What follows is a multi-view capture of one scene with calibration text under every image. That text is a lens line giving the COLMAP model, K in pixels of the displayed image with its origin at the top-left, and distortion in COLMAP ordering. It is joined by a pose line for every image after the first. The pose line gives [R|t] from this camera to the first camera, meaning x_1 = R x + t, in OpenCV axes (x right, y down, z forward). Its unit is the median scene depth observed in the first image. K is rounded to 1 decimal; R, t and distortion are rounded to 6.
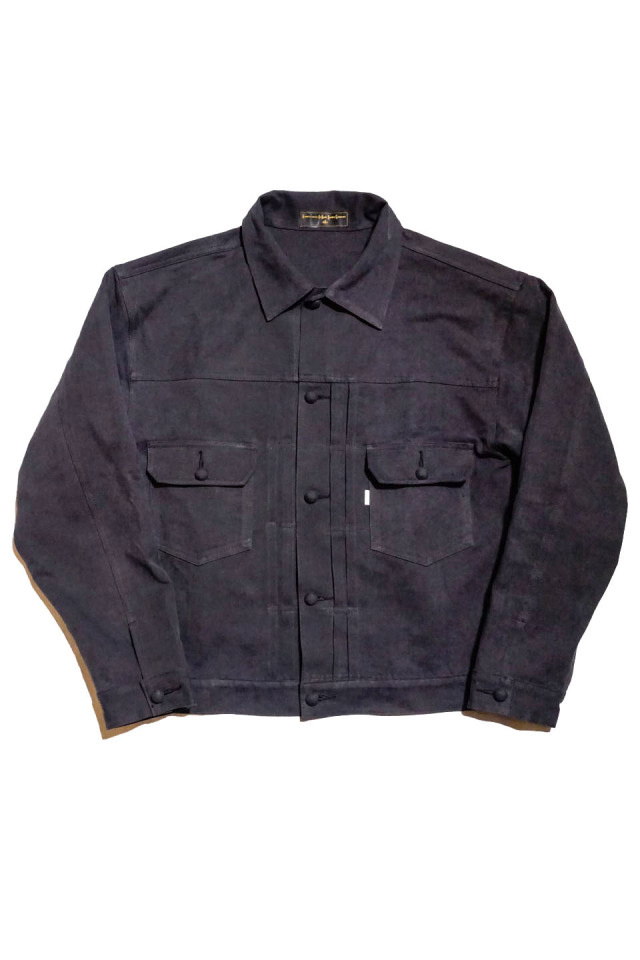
lens RADIAL K [[851.0, 0, 320.0], [0, 851.0, 480.0], [0, 0, 1]] dist [-0.084922, -0.000766]
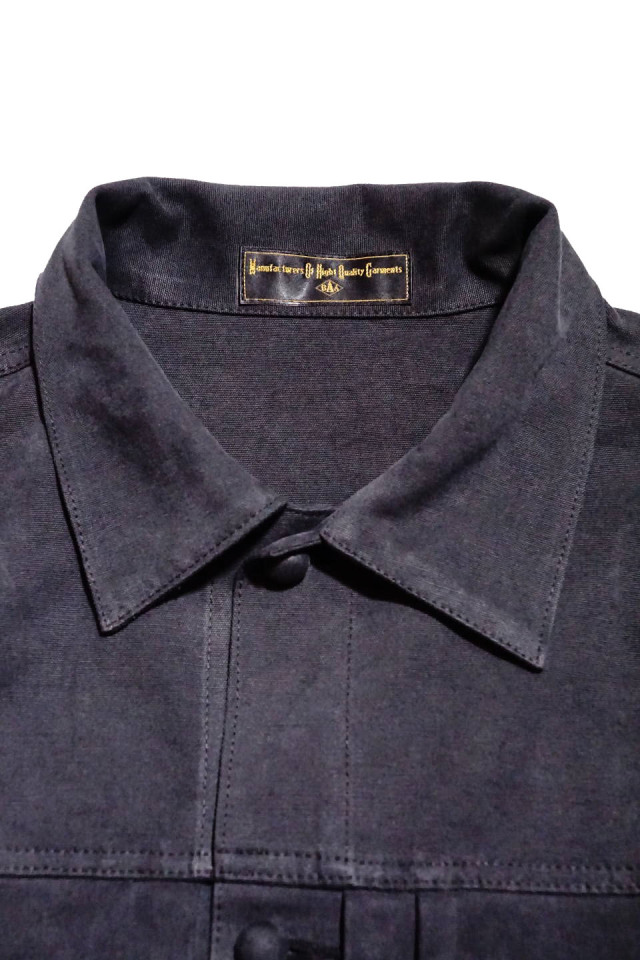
lens RADIAL K [[1336.3, 0, 320.0], [0, 1336.3, 480.0], [0, 0, 1]] dist [0.134393, -0.000069]
pose [[0.999483, 0.003554, -0.031942, 0.018102], [-0.012495, 0.958650, -0.284312, -0.116225], [0.029611, 0.284564, 0.958200, 0.594805]]
